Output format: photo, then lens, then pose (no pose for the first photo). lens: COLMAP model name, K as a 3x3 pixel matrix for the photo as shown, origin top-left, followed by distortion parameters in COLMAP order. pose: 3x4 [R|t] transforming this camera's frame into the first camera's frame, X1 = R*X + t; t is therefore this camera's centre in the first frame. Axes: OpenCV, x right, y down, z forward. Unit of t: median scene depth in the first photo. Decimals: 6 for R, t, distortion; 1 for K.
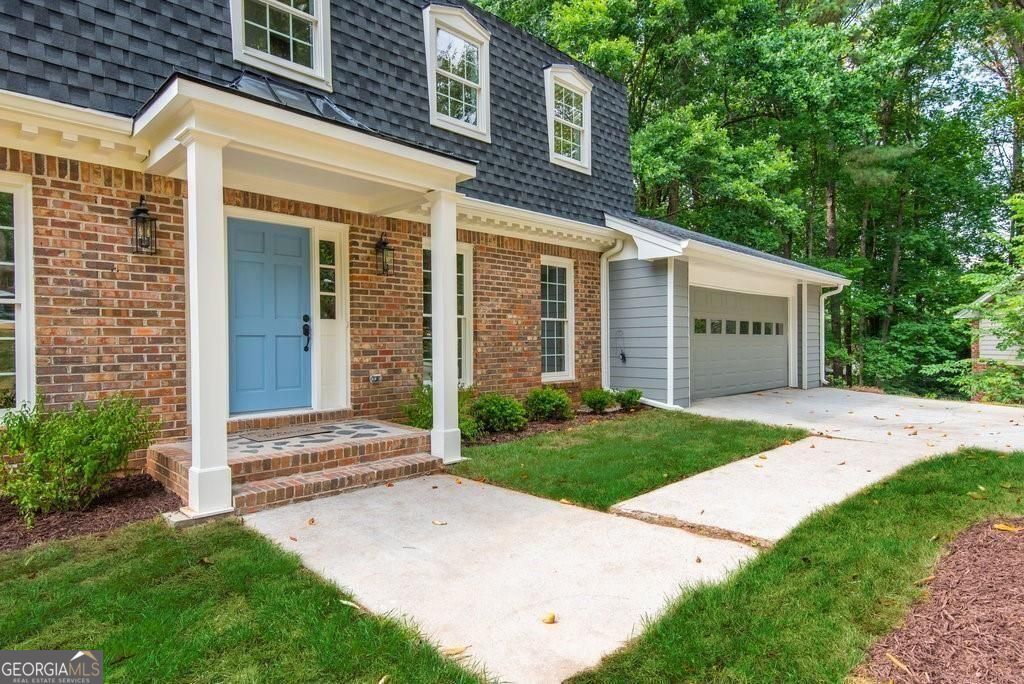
lens RADIAL K [[580.0, 0, 514.4], [0, 580.0, 347.2], [0, 0, 1]] dist [0.022546, -0.010375]
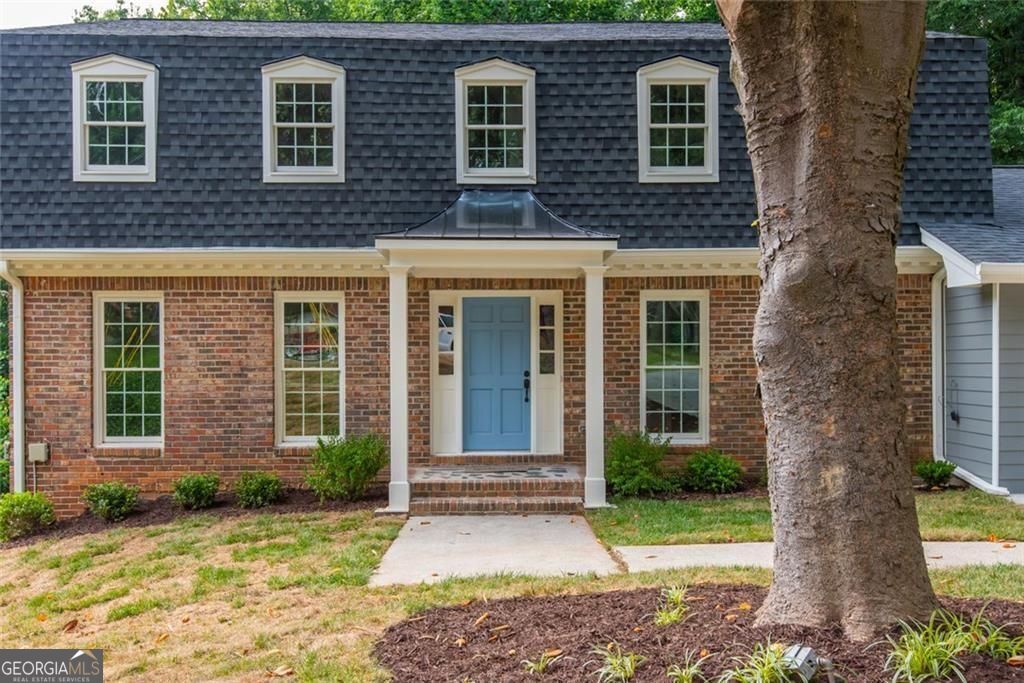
lens RADIAL K [[947.4, 0, 512.2], [0, 947.4, 343.0], [0, 0, 1]] dist [0.021648, 0.000000]
pose [[0.712815, -0.008867, -0.701296, 0.997285], [-0.005304, 0.999823, -0.018032, -0.080195], [0.701332, 0.016573, 0.712642, -0.395800]]
